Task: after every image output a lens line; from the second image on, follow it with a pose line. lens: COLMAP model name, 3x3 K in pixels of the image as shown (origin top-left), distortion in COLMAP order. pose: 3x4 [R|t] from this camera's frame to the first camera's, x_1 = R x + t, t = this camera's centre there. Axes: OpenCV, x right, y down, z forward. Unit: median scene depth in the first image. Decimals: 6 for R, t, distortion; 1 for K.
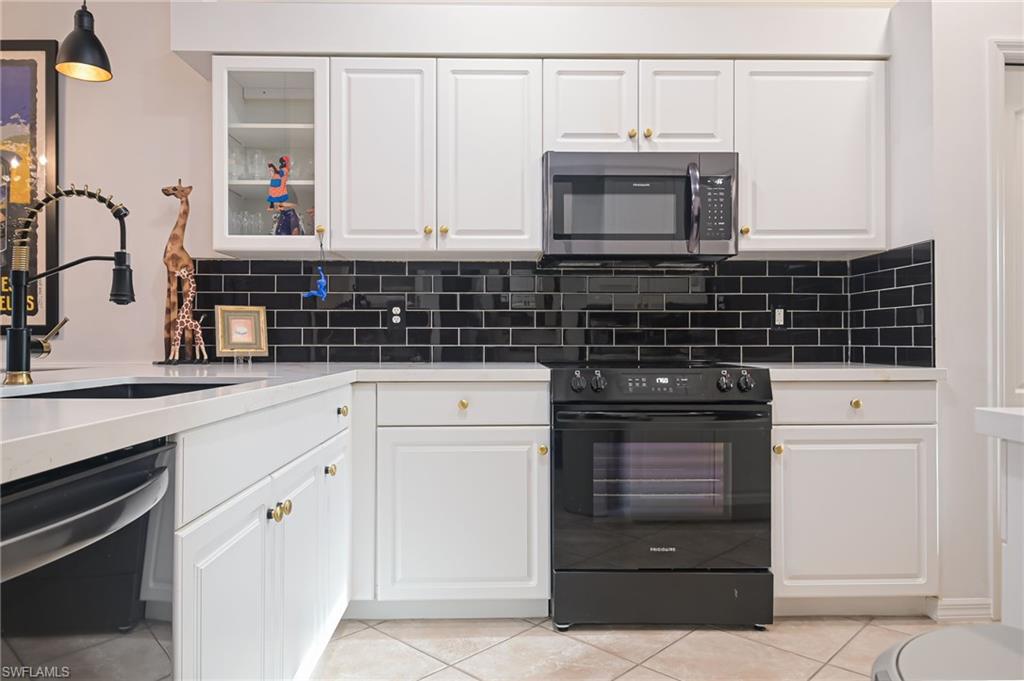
lens RADIAL K [[675.3, 0, 499.4], [0, 675.3, 339.7], [0, 0, 1]] dist [0.010774, -0.003462]
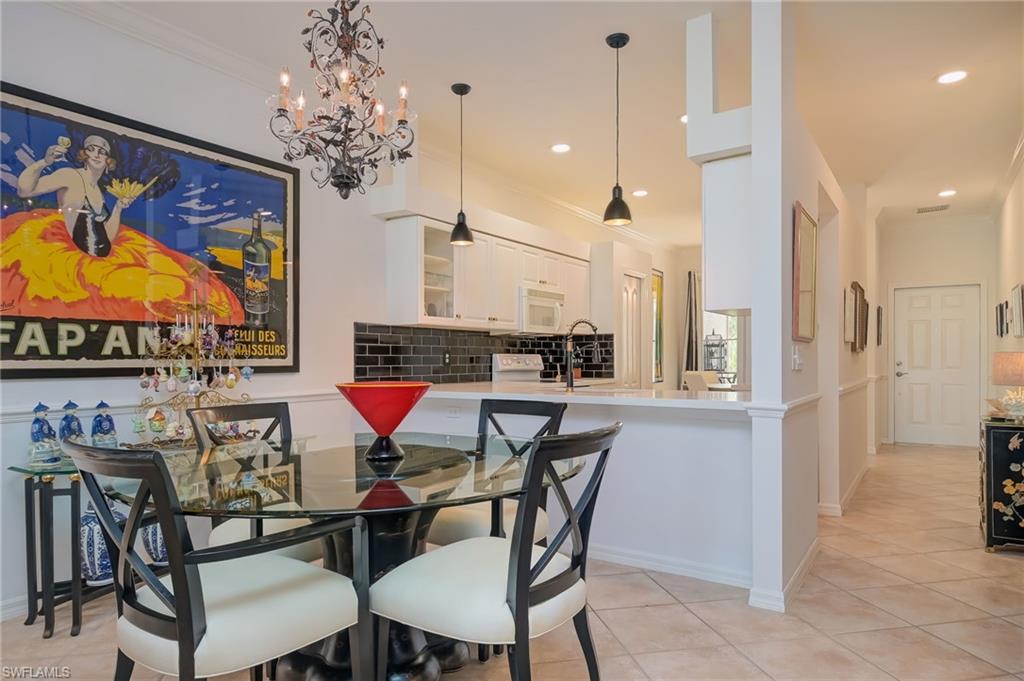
lens RADIAL K [[623.4, 0, 510.3], [0, 623.4, 355.4], [0, 0, 1]] dist [0.002914, -0.002745]
pose [[0.572911, 0.002678, 0.819614, -1.620981], [-0.000213, 0.999995, -0.003118, -0.043336], [-0.819618, 0.001611, 0.572908, -0.143170]]
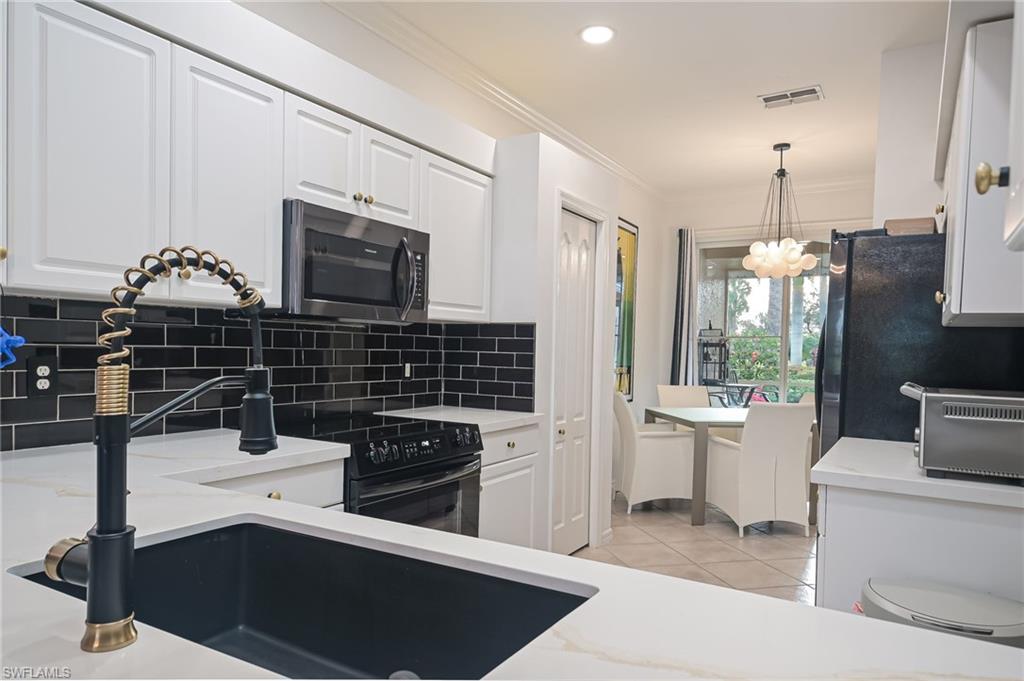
lens RADIAL K [[671.3, 0, 511.2], [0, 671.3, 369.2], [0, 0, 1]] dist [0.005272, -0.000800]
pose [[0.528555, -0.014393, 0.848777, -0.528594], [-0.022043, 0.999286, 0.030672, -0.084102], [-0.848613, -0.034922, 0.527861, 0.270600]]
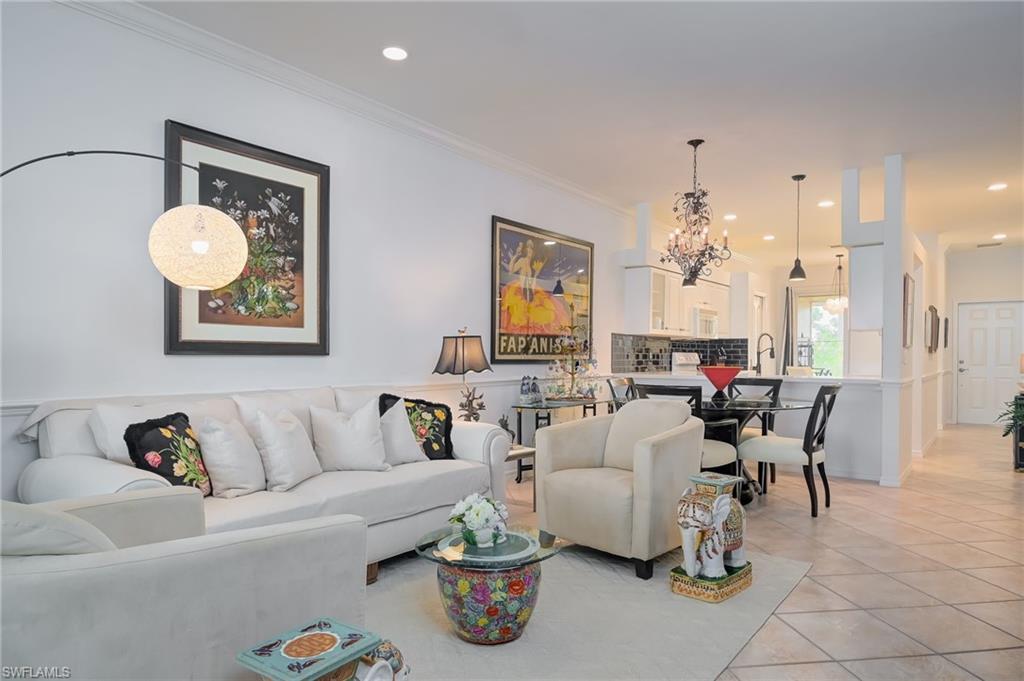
lens RADIAL K [[623.4, 0, 510.3], [0, 623.4, 355.4], [0, 0, 1]] dist [0.002914, -0.002745]
pose [[0.627337, 0.002562, 0.778744, -2.853808], [-0.005799, 0.999982, 0.001382, -0.040357], [-0.778726, -0.005383, 0.627341, -0.203653]]
